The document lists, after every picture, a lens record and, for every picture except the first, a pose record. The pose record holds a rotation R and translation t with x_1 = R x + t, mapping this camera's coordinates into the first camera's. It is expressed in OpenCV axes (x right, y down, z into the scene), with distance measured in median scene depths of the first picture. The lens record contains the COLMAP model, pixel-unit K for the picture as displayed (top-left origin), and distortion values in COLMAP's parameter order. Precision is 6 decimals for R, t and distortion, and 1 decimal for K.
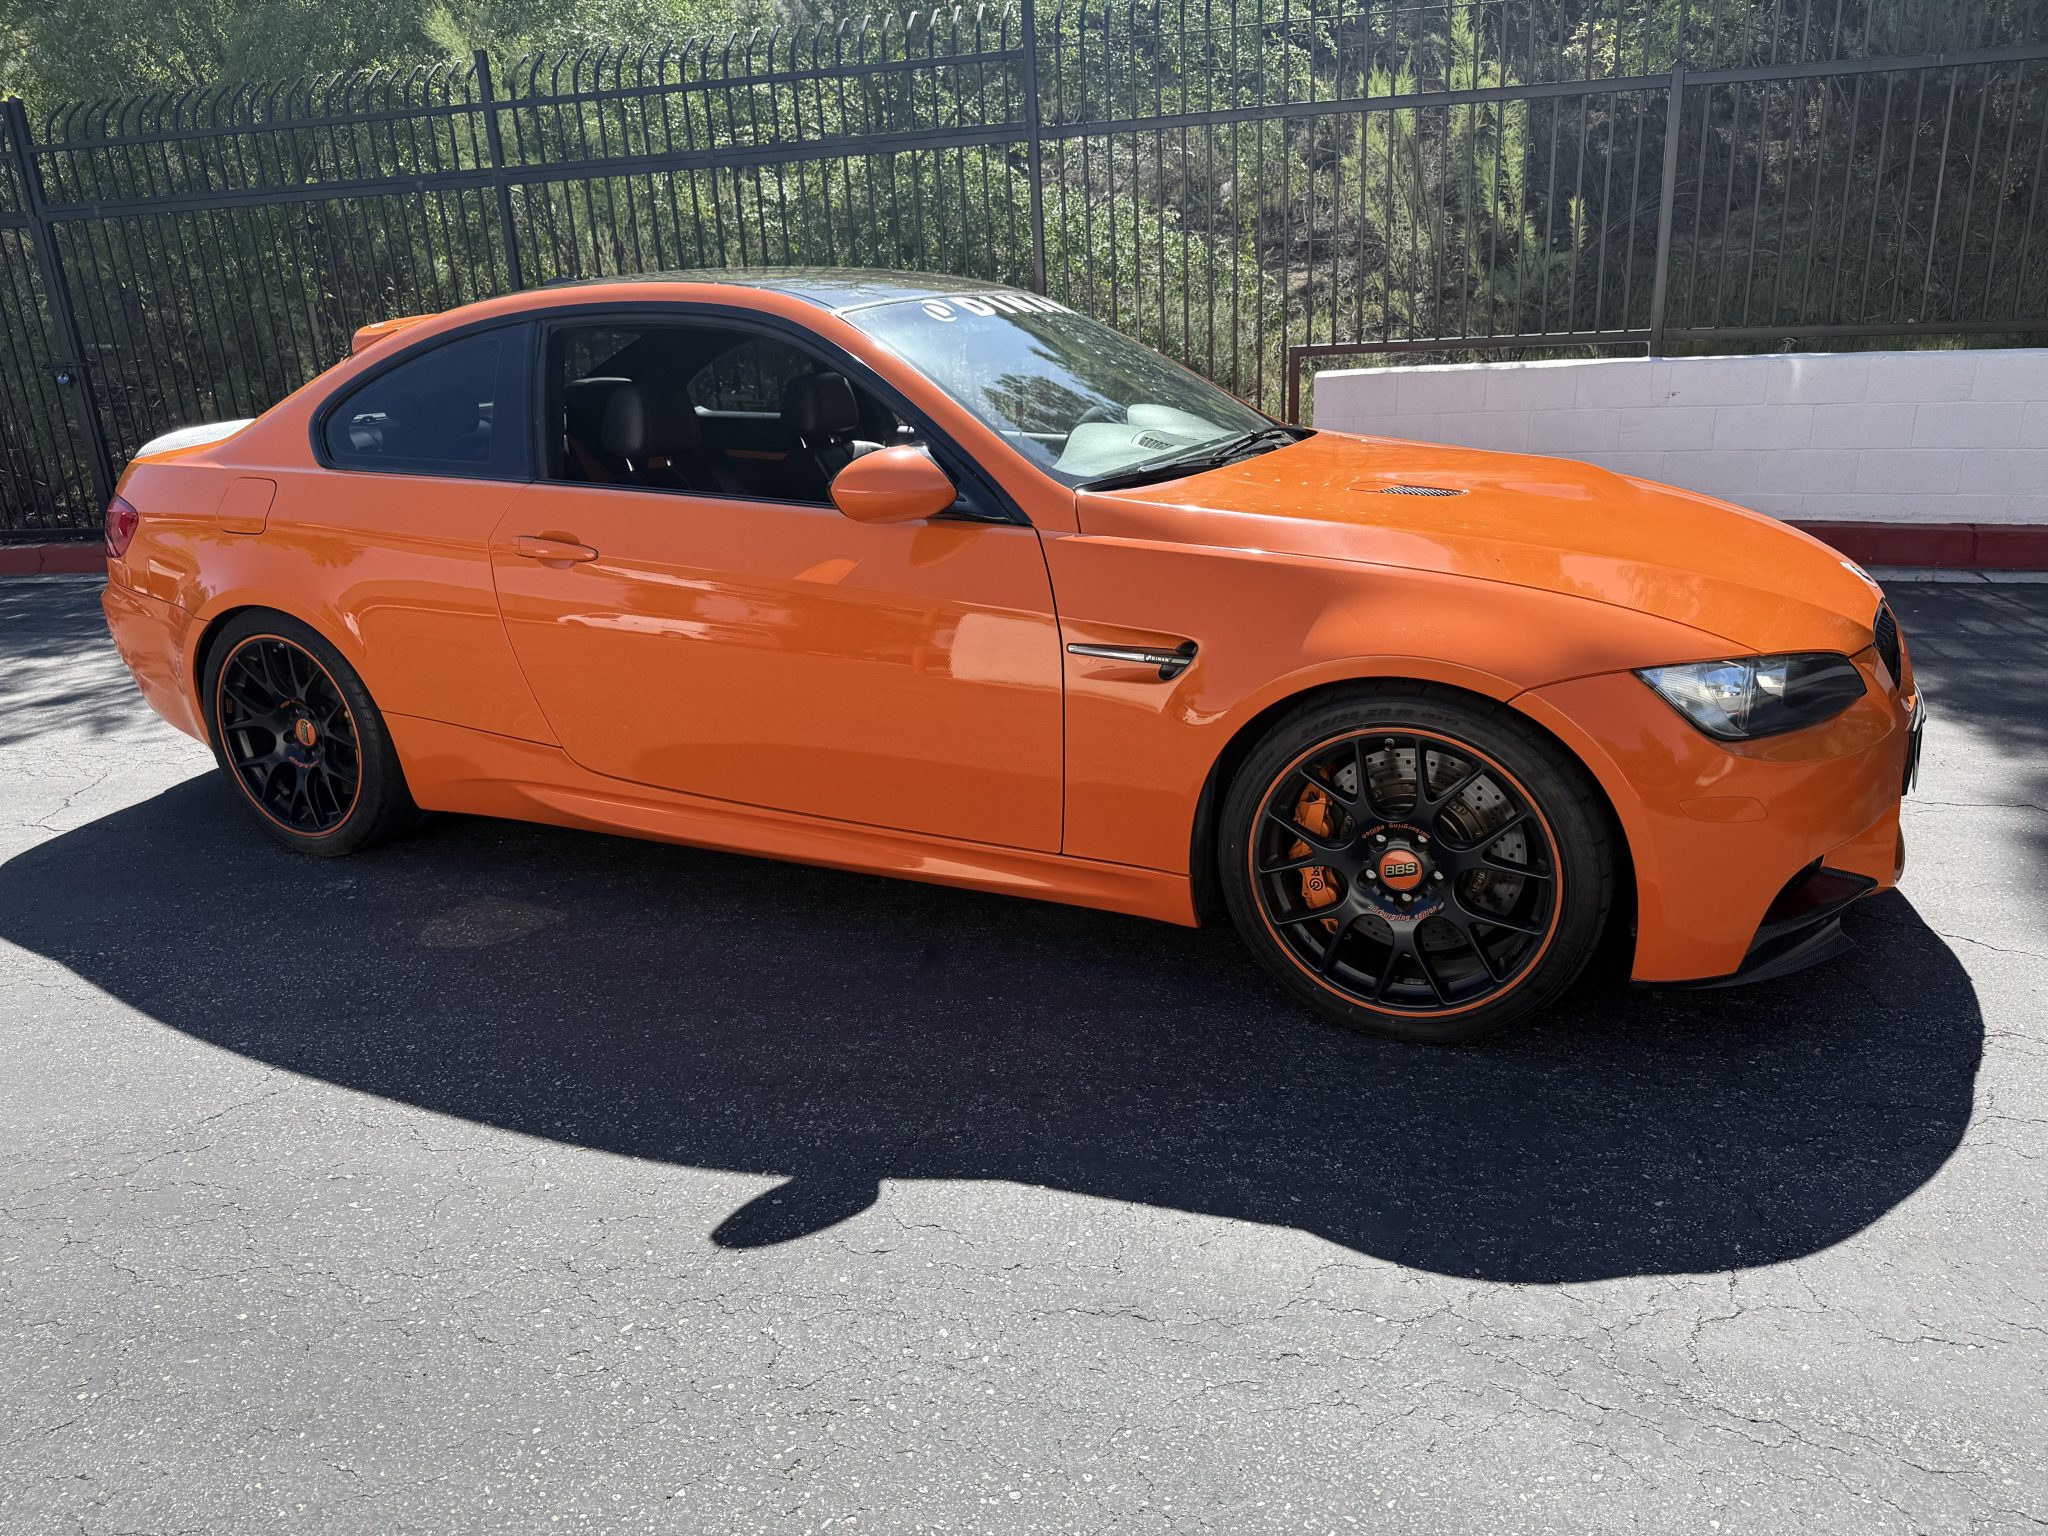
lens RADIAL K [[1404.9, 0, 1059.0], [0, 1404.9, 759.1], [0, 0, 1]] dist [0.026229, -0.032441]
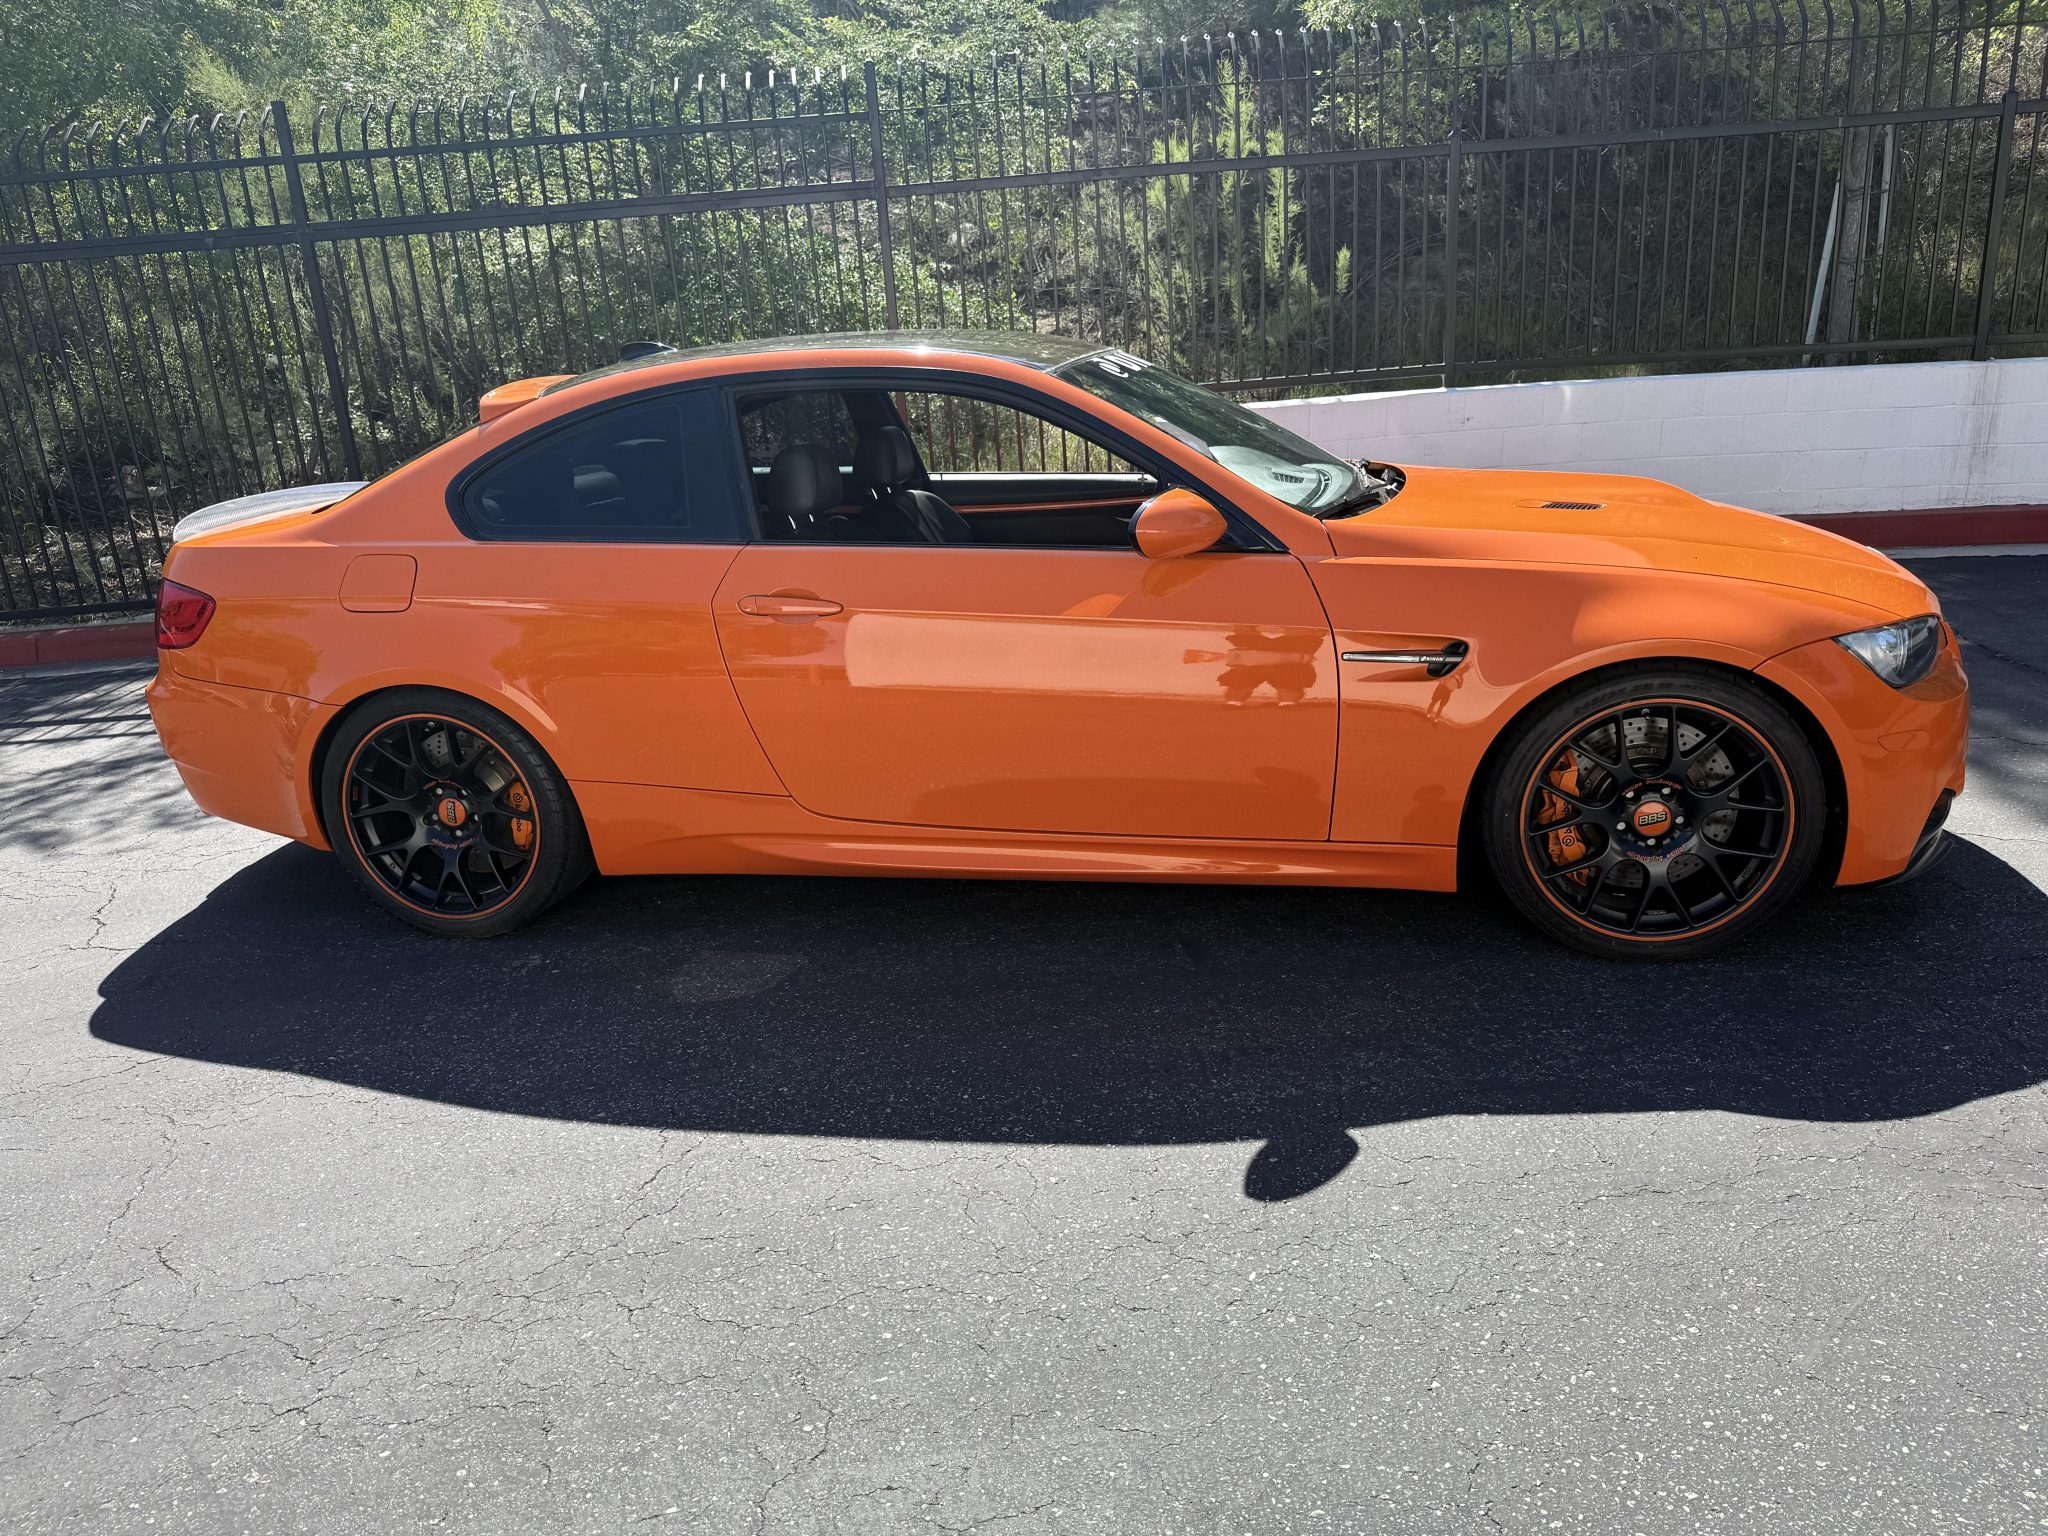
lens RADIAL K [[1404.9, 0, 1034.3], [0, 1404.9, 746.0], [0, 0, 1]] dist [0.026229, -0.032441]
pose [[0.969243, -0.087274, 0.230112, -0.475717], [0.095467, 0.995126, -0.024695, -0.002812], [-0.226835, 0.045904, 0.972851, -0.045701]]
